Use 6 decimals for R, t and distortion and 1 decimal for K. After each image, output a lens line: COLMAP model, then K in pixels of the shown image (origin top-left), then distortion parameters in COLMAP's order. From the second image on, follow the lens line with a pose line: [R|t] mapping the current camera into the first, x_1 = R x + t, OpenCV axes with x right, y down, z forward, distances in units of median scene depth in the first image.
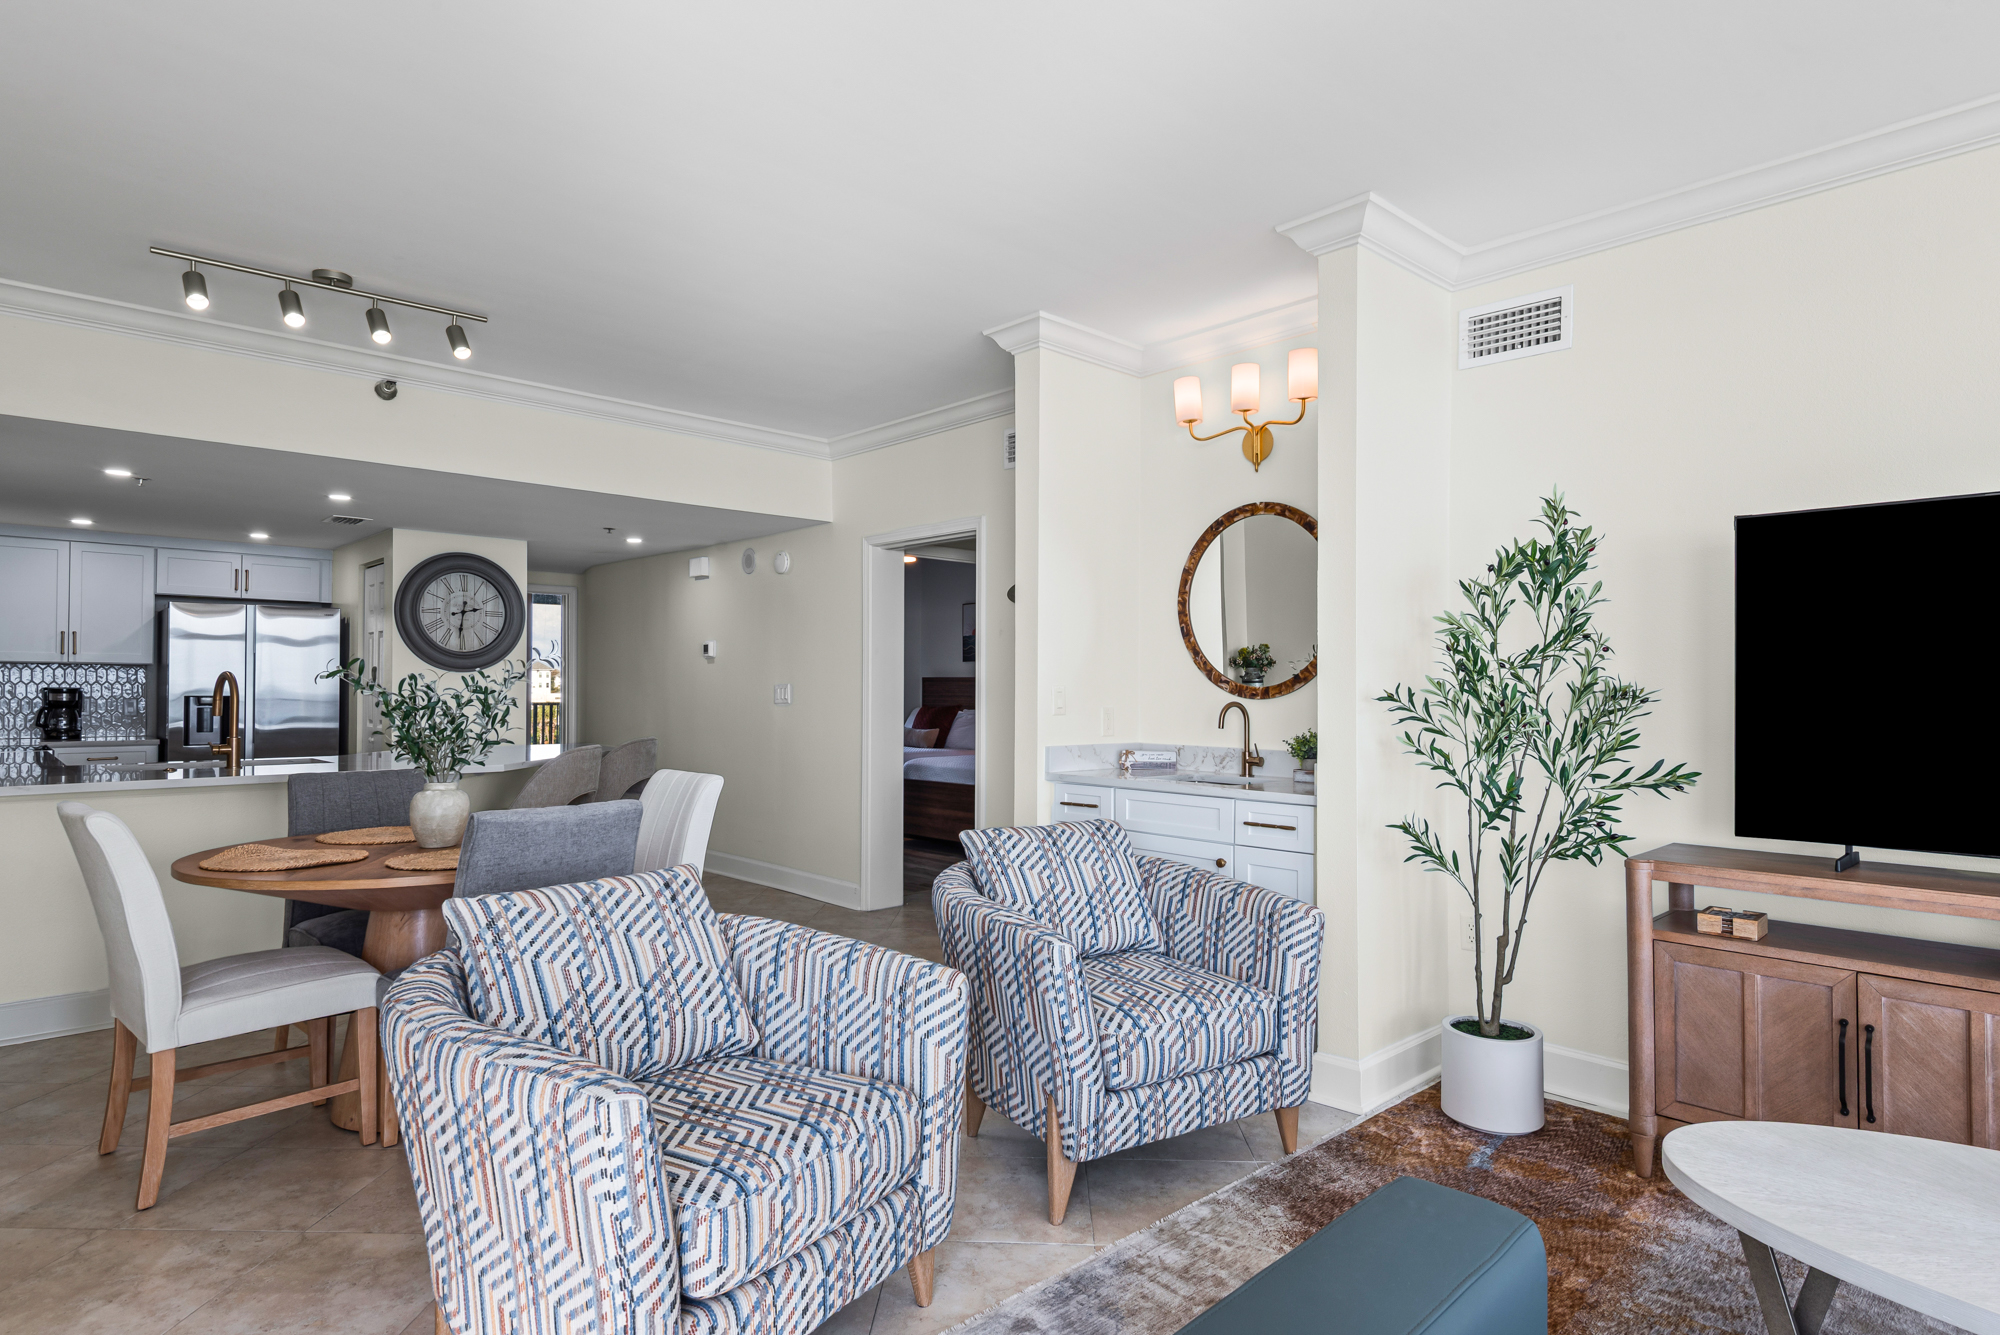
lens RADIAL K [[1077.4, 0, 997.8], [0, 1077.4, 689.4], [0, 0, 1]] dist [0.016325, -0.000371]
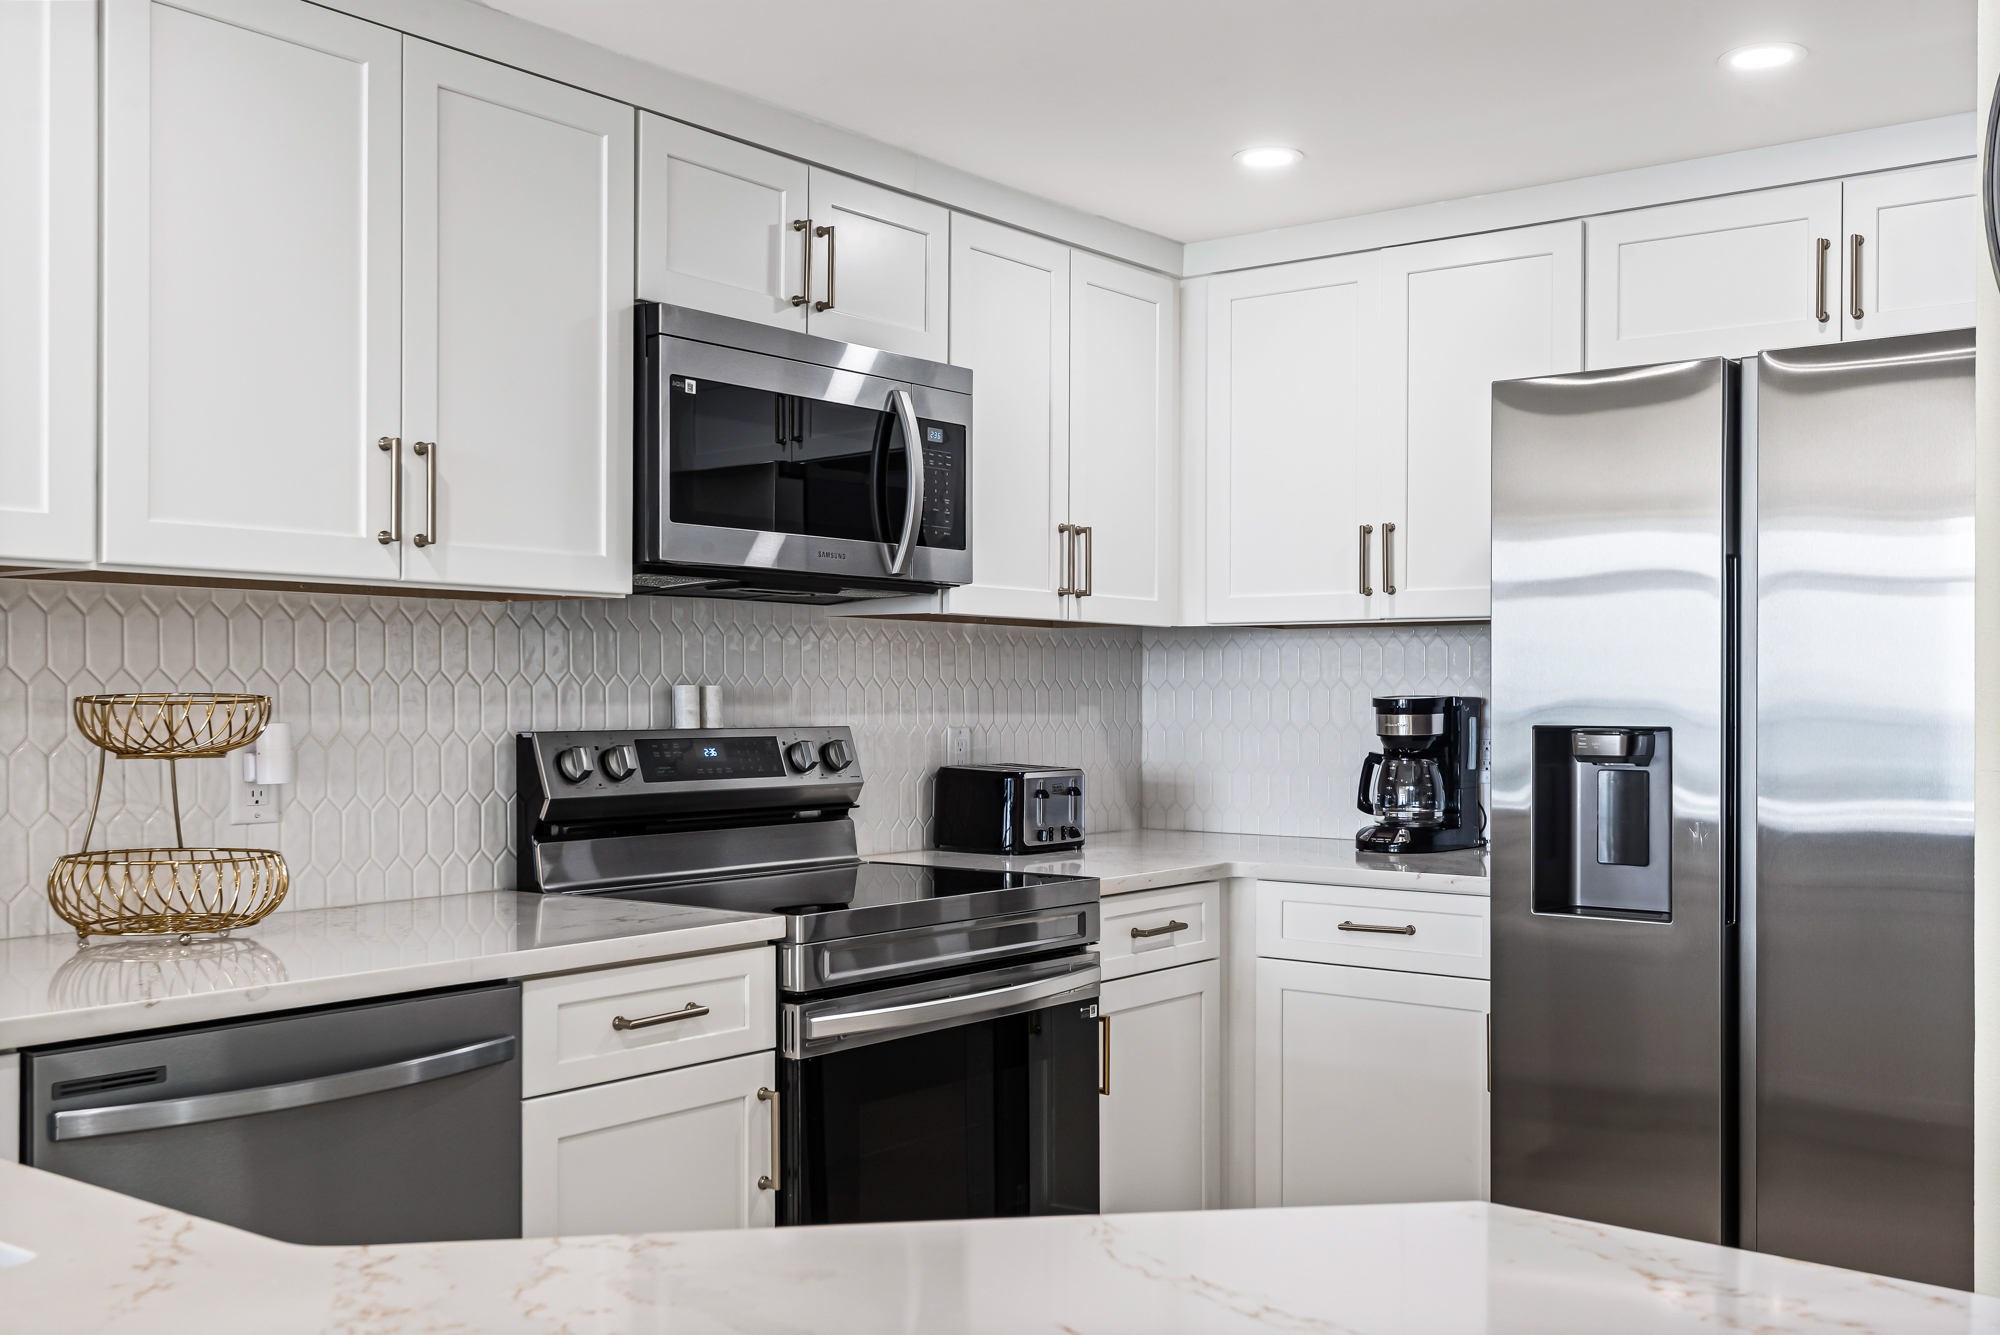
lens RADIAL K [[1917.0, 0, 1000.0], [0, 1917.0, 667.5], [0, 0, 1]] dist [0.004095, 0.001780]
pose [[0.148473, -0.017217, -0.988767, -0.712186], [0.000981, 0.999851, -0.017262, -0.000618], [0.988916, 0.001593, 0.148468, 1.893037]]
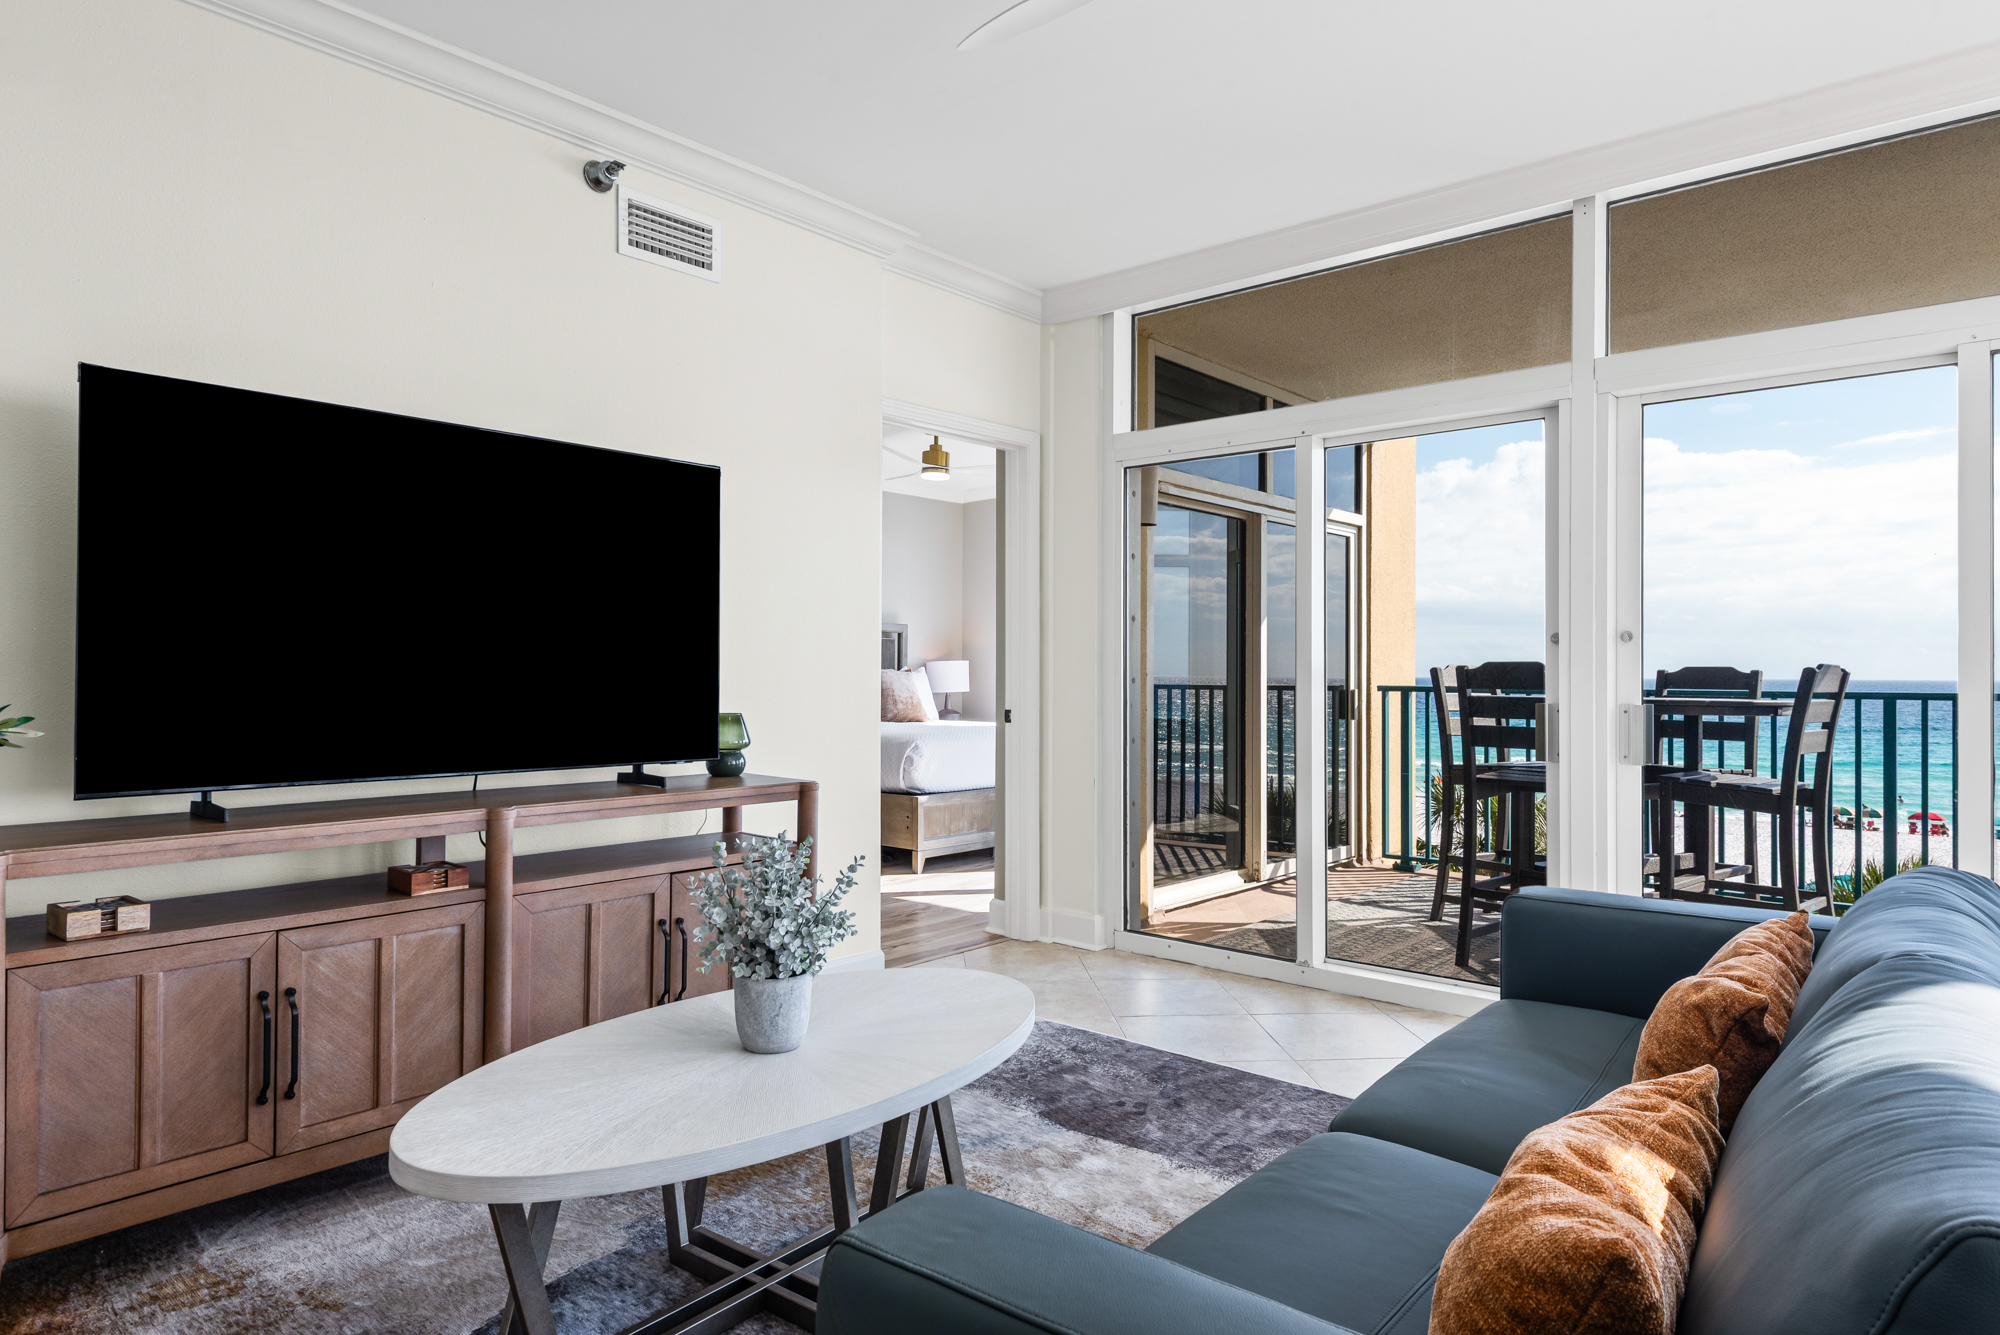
lens RADIAL K [[1216.6, 0, 1000.0], [0, 1216.6, 667.5], [0, 0, 1]] dist [0.003382, 0.001289]
pose [[-0.102985, -0.004824, 0.994671, -0.208456], [-0.005792, 0.999974, 0.004251, 0.040450], [-0.994666, -0.005323, -0.103011, 0.492605]]
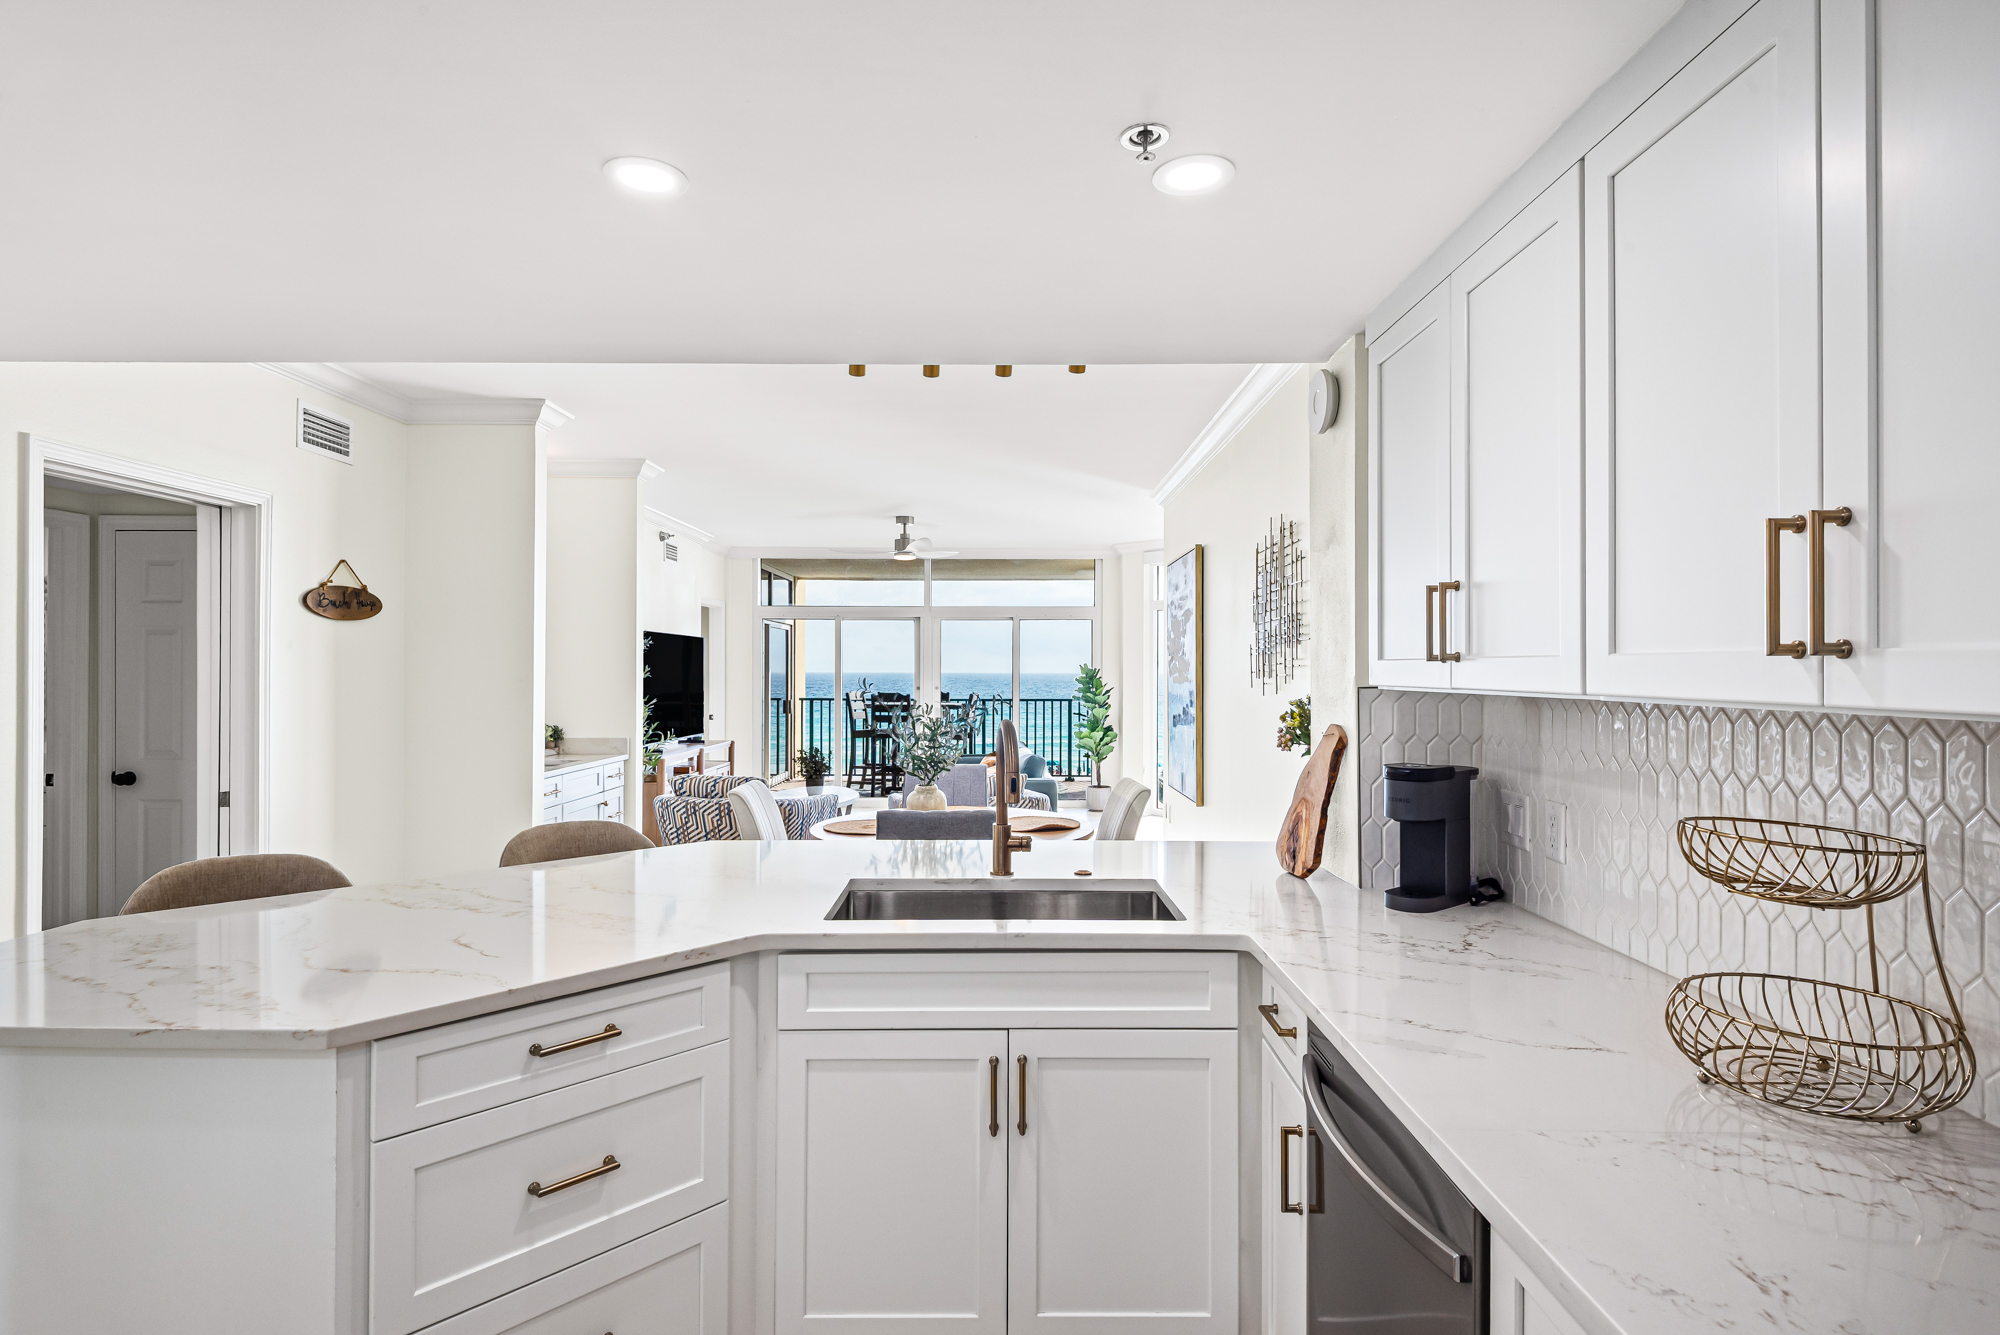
lens RADIAL K [[1018.9, 0, 1000.0], [0, 1018.9, 667.5], [0, 0, 1]] dist [0.016197, -0.000051]
pose [[-0.719298, -0.009018, 0.694643, -1.719026], [-0.011784, 0.999930, 0.000780, -0.070286], [-0.694602, -0.007625, -0.719354, 2.197229]]
